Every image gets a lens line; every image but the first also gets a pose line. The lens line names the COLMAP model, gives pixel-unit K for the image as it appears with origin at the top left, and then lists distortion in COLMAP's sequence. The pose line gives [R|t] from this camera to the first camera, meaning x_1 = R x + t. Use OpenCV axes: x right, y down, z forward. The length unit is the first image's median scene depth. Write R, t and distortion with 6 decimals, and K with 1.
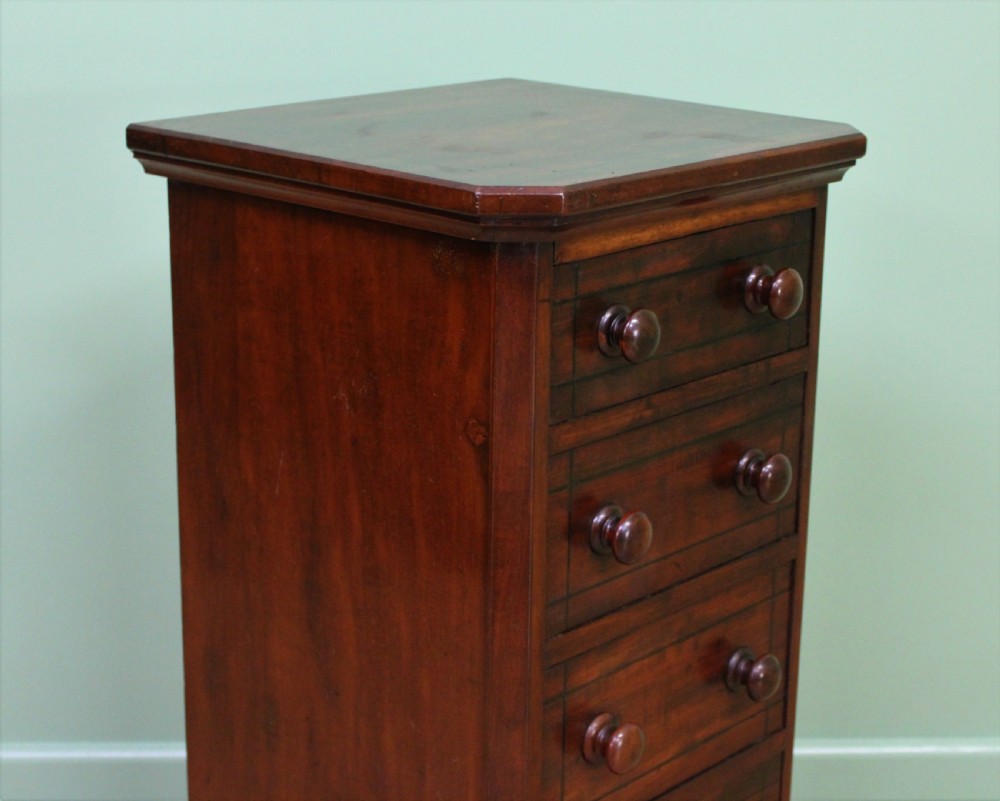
lens RADIAL K [[1905.9, 0, 500.7], [0, 1905.9, 369.2], [0, 0, 1]] dist [-0.085563, 0.000000]
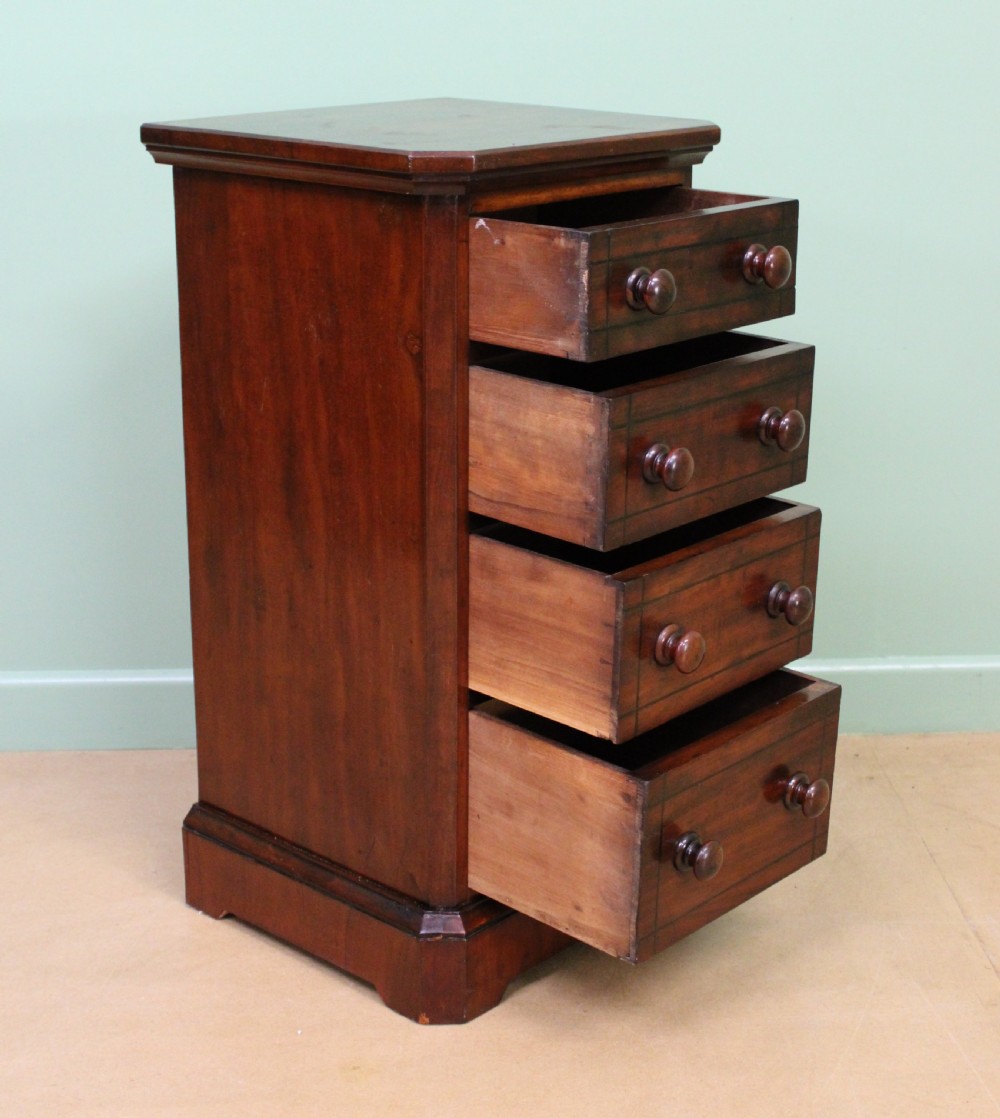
lens RADIAL K [[1919.7, 0, 511.6], [0, 1919.7, 554.3], [0, 0, 1]] dist [-0.153552, 0.000000]
pose [[0.999799, -0.012374, 0.015799, 0.030217], [0.011617, 0.998821, 0.047144, 0.108531], [-0.016364, -0.046951, 0.998763, -0.306277]]
